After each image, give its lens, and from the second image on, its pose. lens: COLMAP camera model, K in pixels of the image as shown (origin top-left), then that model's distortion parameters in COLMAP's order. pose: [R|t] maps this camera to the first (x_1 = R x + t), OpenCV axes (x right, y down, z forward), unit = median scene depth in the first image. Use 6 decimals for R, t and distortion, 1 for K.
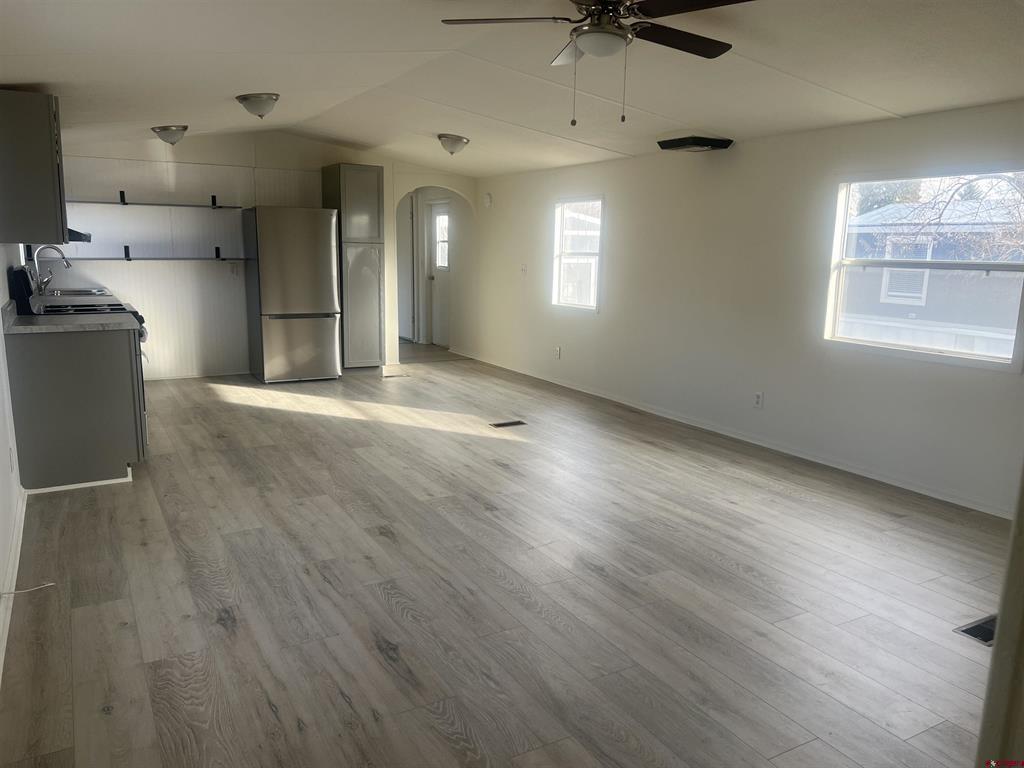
lens RADIAL K [[780.1, 0, 512.0], [0, 780.1, 384.0], [0, 0, 1]] dist [0.076294, -0.086718]
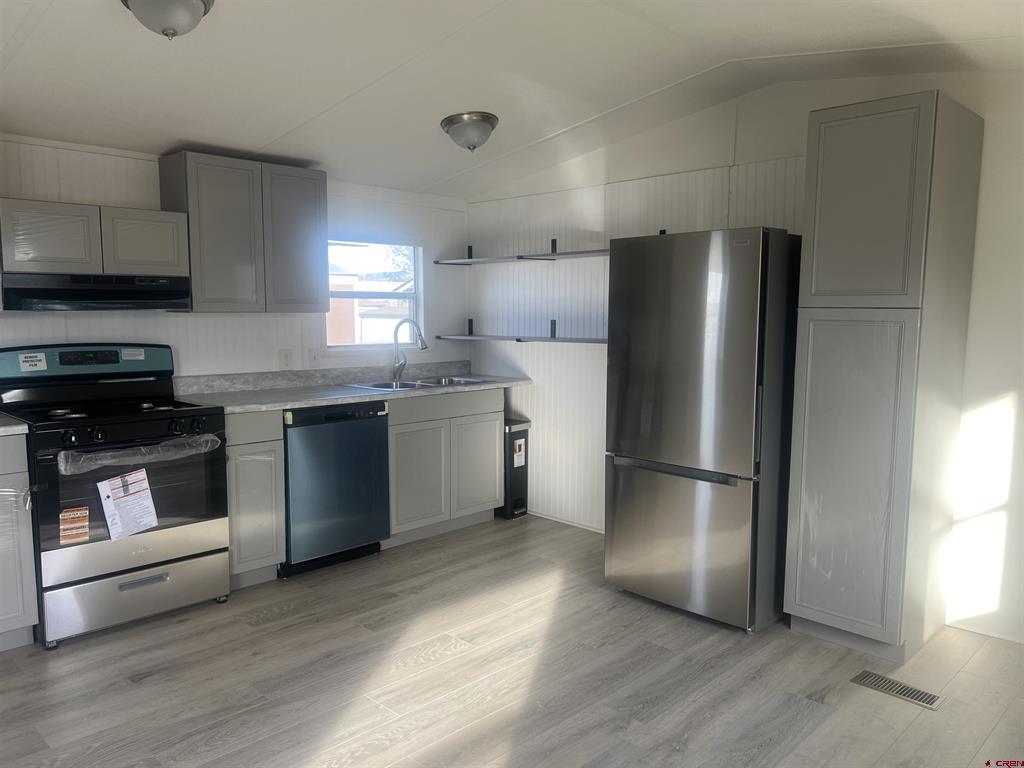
lens RADIAL K [[780.1, 0, 512.0], [0, 780.1, 384.0], [0, 0, 1]] dist [0.076294, -0.086718]
pose [[0.271725, 0.083294, -0.958764, 0.136918], [-0.180731, 0.982939, 0.034173, -0.139495], [0.945252, 0.163993, 0.282143, 0.804099]]
